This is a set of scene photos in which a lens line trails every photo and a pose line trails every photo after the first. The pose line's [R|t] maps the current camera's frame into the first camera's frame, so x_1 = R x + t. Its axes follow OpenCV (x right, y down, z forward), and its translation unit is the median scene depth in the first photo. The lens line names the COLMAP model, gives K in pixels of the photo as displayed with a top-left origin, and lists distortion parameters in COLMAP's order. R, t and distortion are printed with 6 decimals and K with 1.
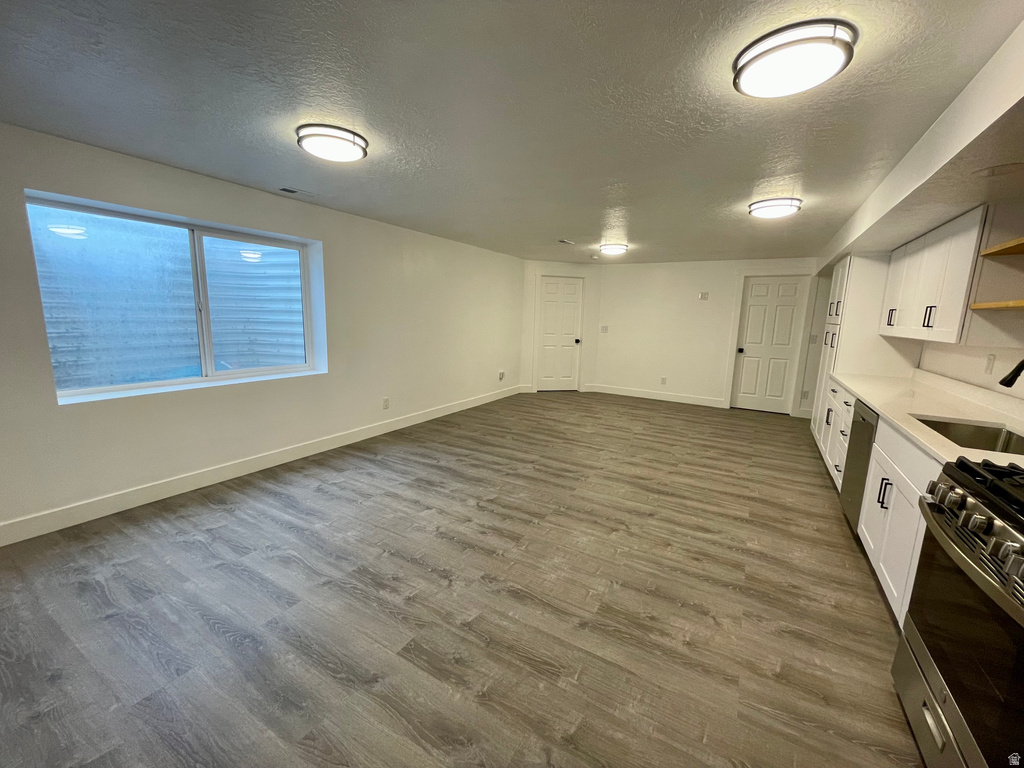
lens RADIAL K [[412.5, 0, 512.0], [0, 412.5, 384.0], [0, 0, 1]] dist [-0.001058, -0.000194]
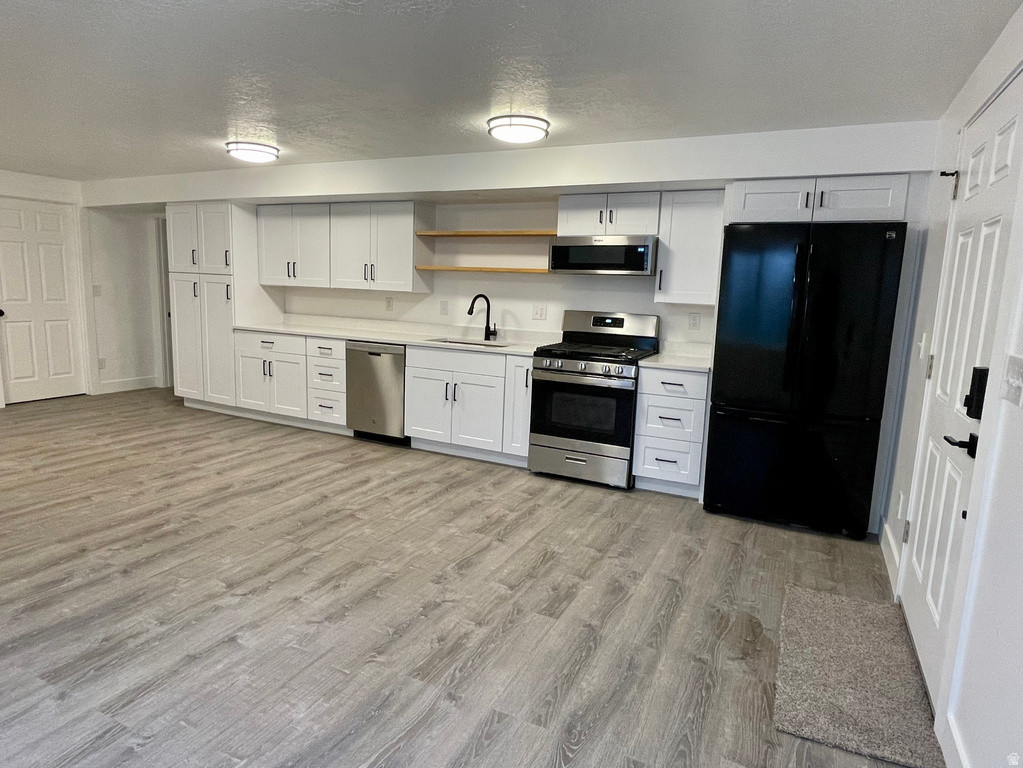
lens RADIAL K [[606.0, 0, 511.5], [0, 606.0, 384.0], [0, 0, 1]] dist [-0.002700, -0.001110]
pose [[-0.079005, -0.190009, 0.978598, -0.904661], [0.127969, 0.971612, 0.198984, -0.125754], [-0.988626, 0.140951, -0.052447, 0.615541]]
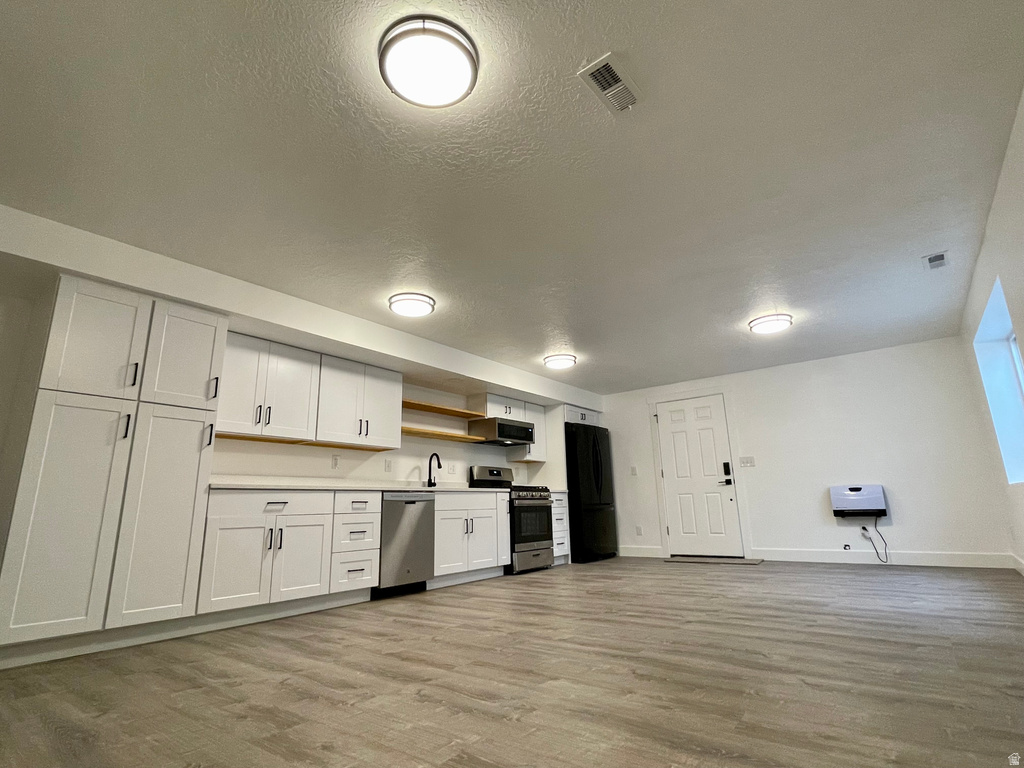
lens RADIAL K [[514.8, 0, 512.0], [0, 514.8, 384.0], [0, 0, 1]] dist [-0.002141, -0.000241]
pose [[-0.992726, 0.029108, 0.116827, 0.278947], [0.021419, 0.997554, -0.066543, -0.161925], [-0.118478, -0.063557, -0.990921, 2.354668]]
